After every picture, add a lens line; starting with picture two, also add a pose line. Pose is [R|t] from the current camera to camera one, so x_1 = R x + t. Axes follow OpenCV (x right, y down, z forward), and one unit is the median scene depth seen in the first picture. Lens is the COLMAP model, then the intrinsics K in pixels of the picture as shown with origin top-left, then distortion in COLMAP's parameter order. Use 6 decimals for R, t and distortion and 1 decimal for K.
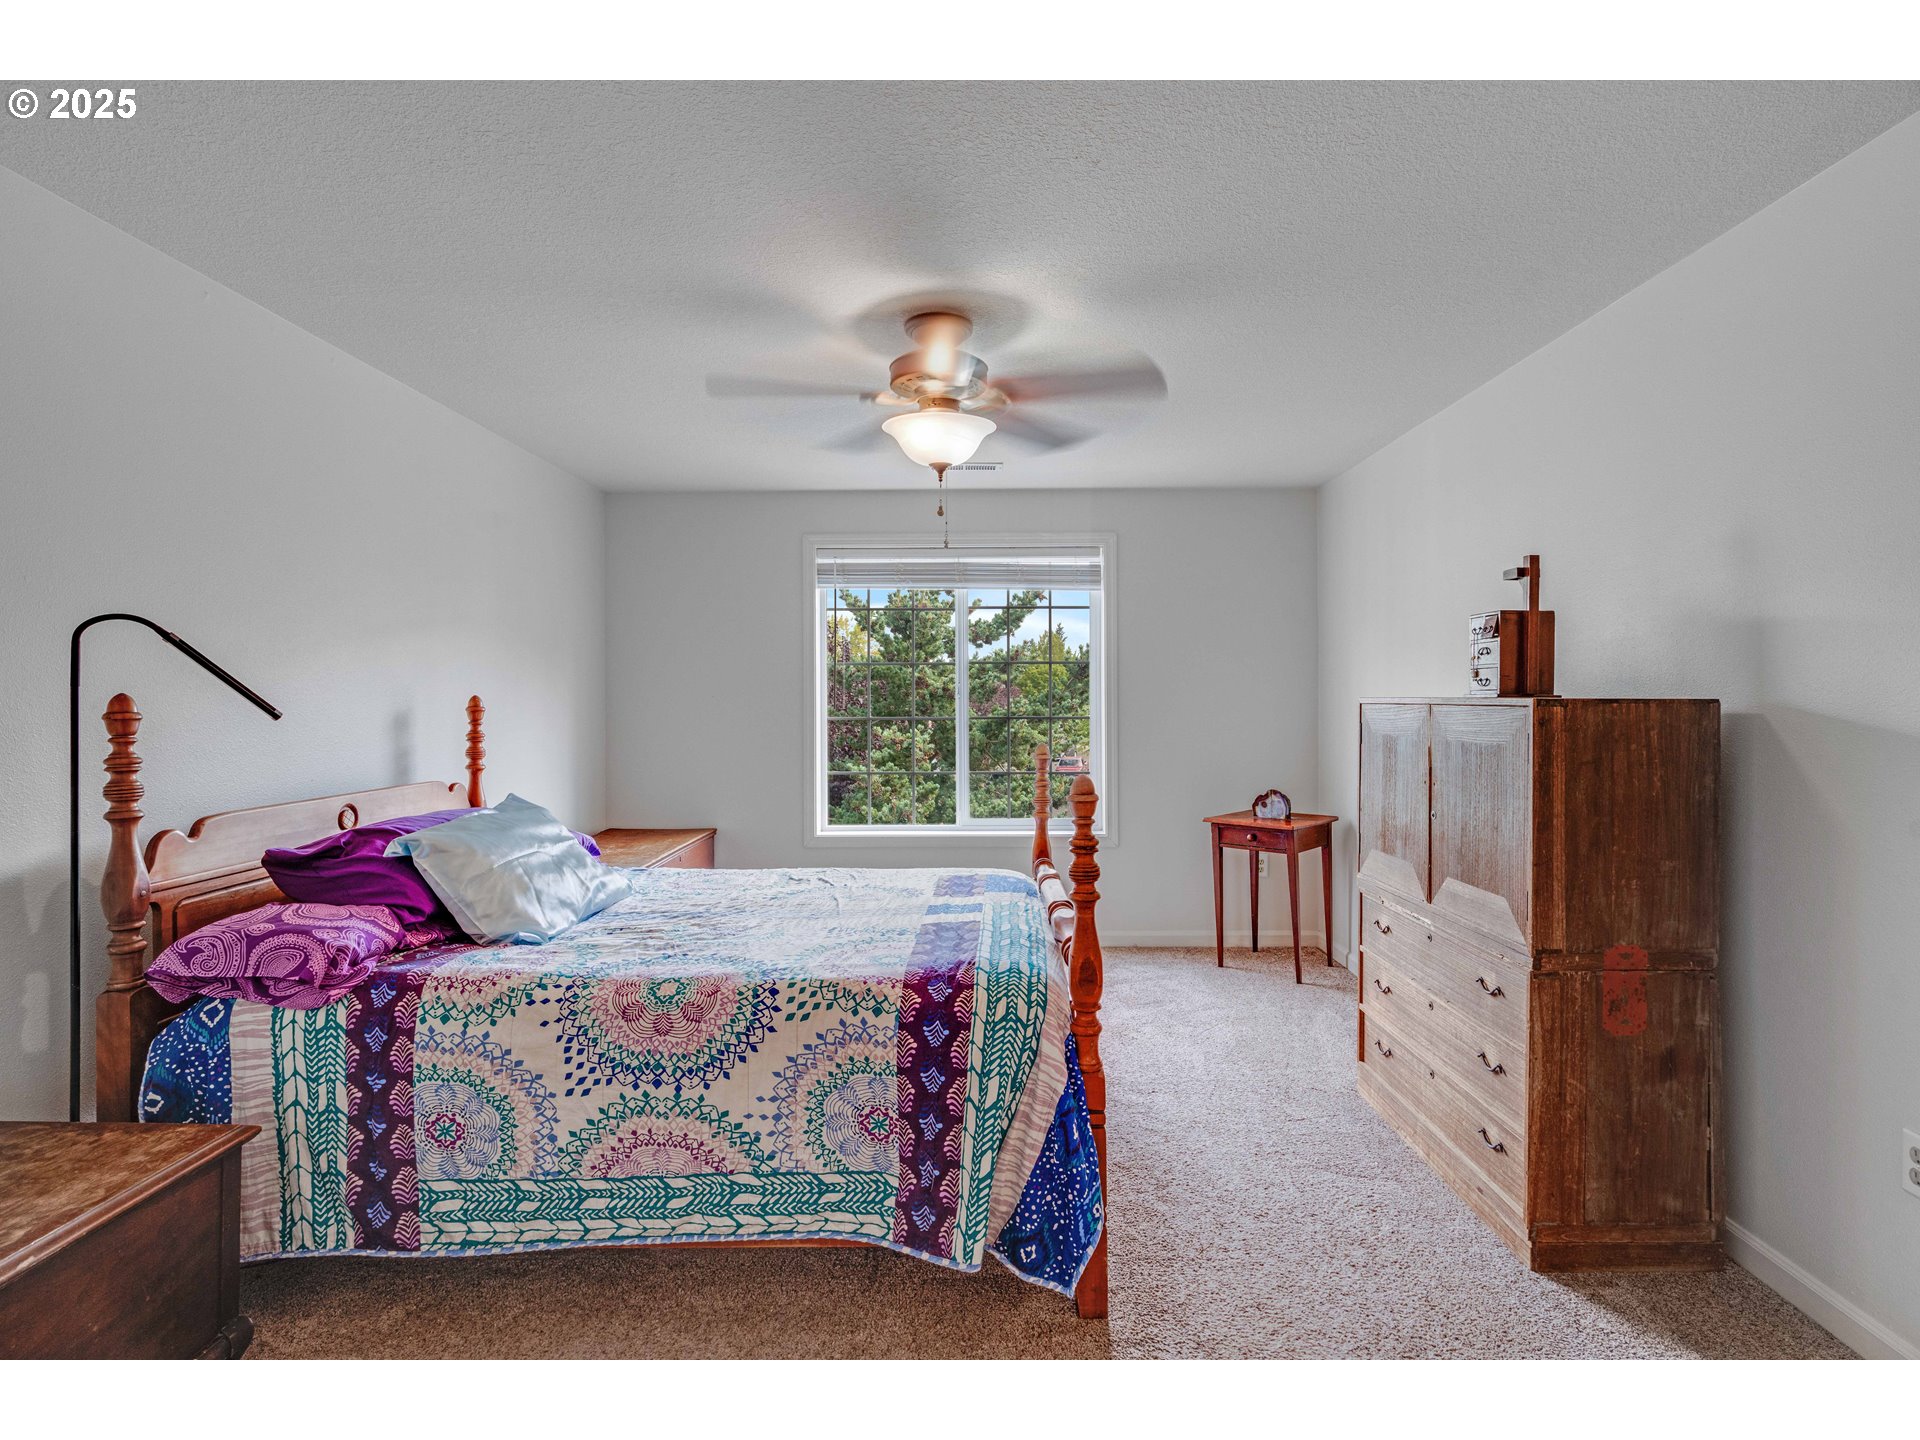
lens RADIAL K [[945.6, 0, 980.7], [0, 945.6, 719.0], [0, 0, 1]] dist [-0.005590, 0.002100]
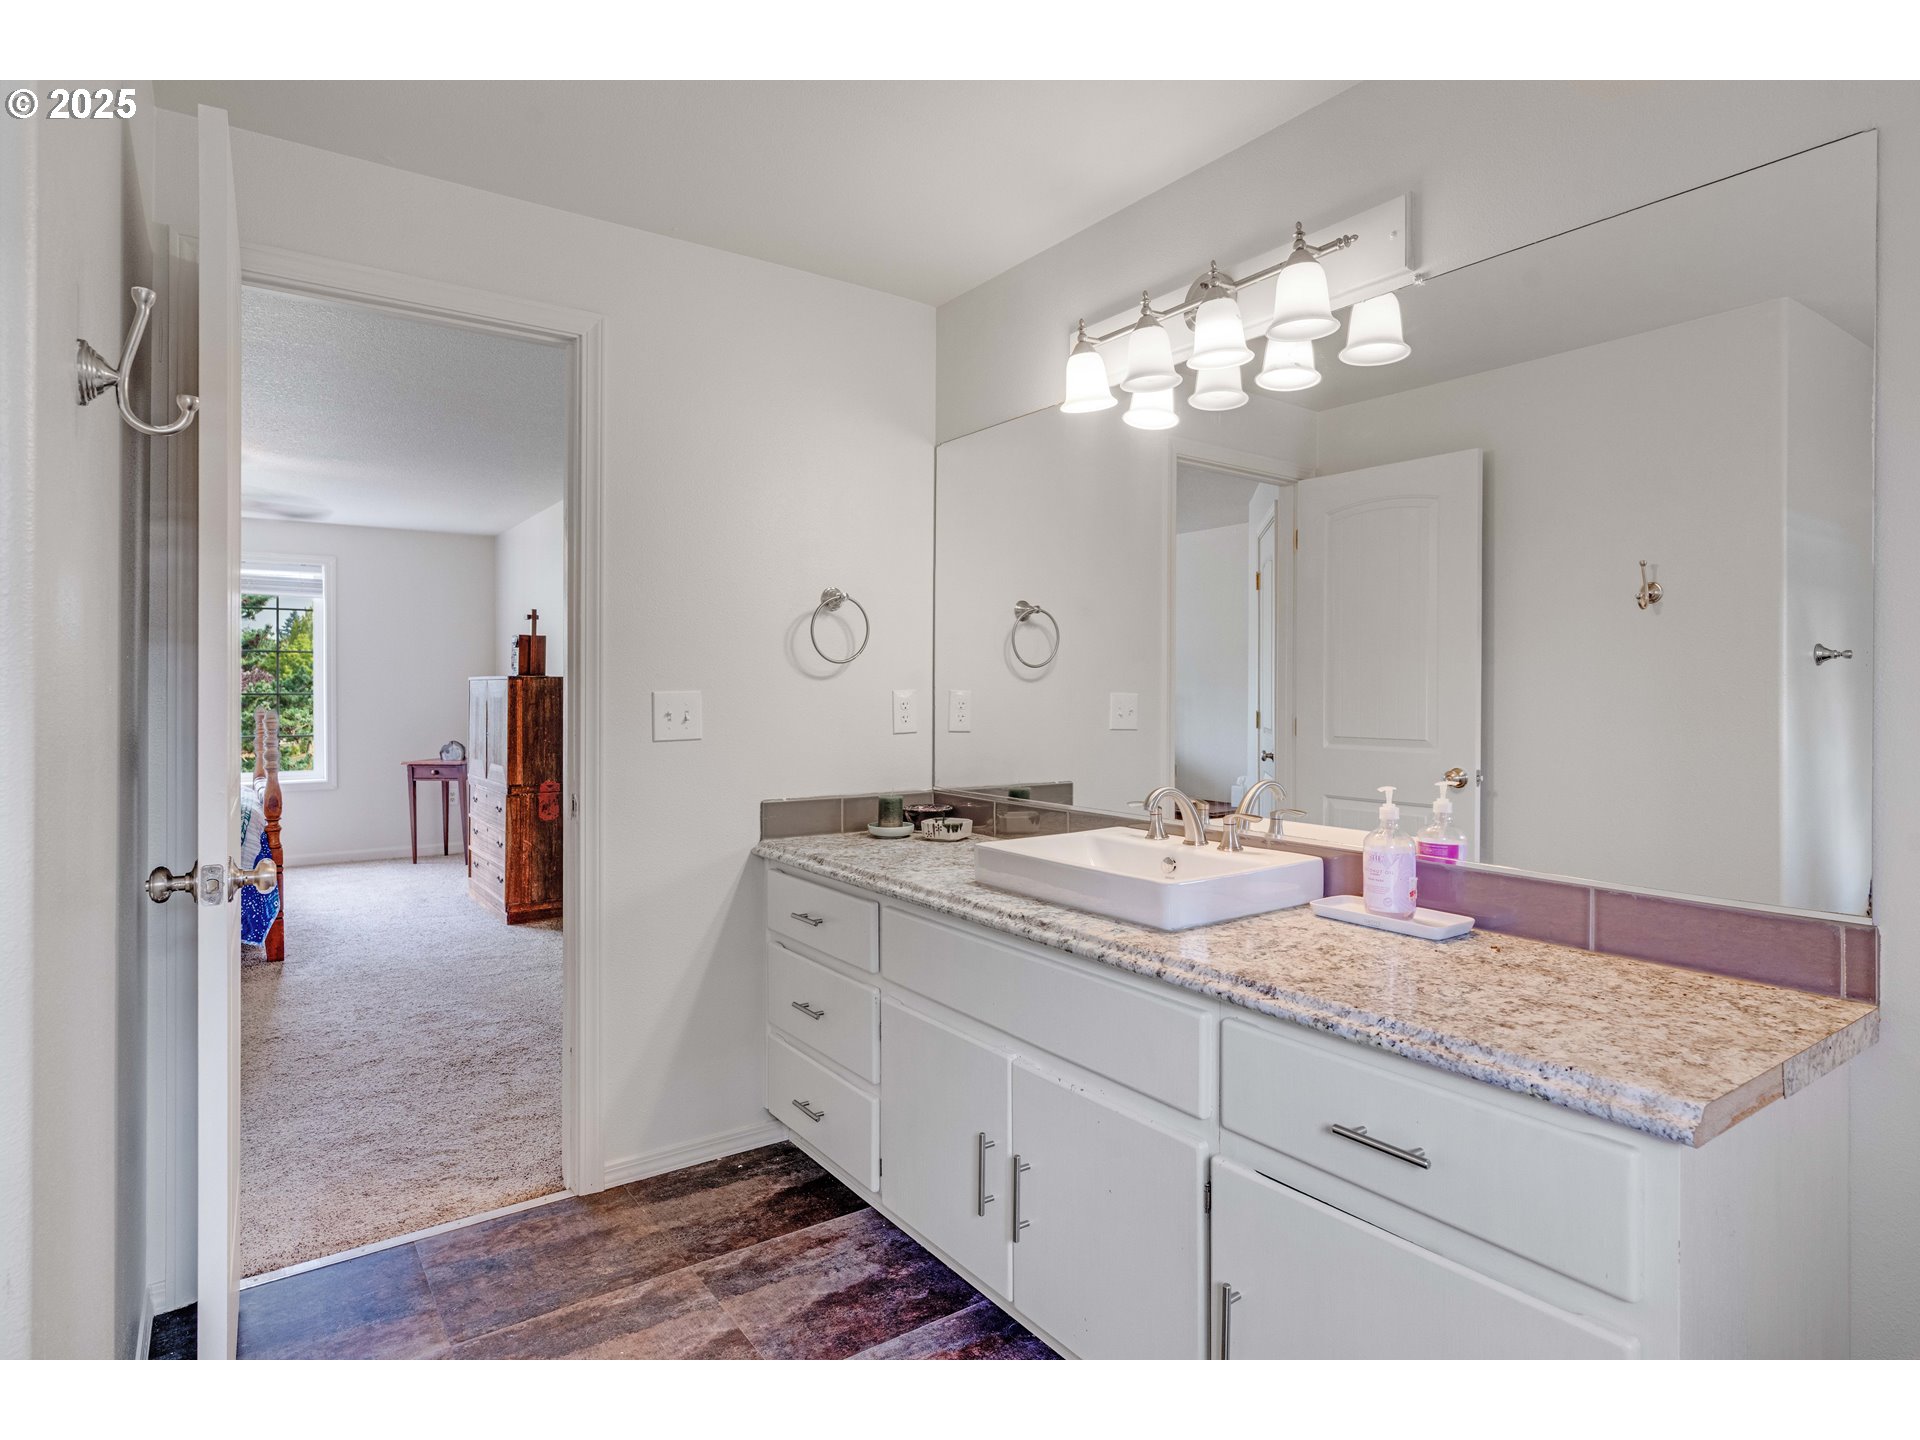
lens RADIAL K [[1110.7, 0, 1007.9], [0, 1110.7, 683.9], [0, 0, 1]] dist [-0.002272, 0.001025]
pose [[0.811704, 0.004507, 0.584052, -0.006134], [0.011368, 0.999659, -0.023514, 0.075086], [-0.583959, 0.025726, 0.811376, -1.911634]]
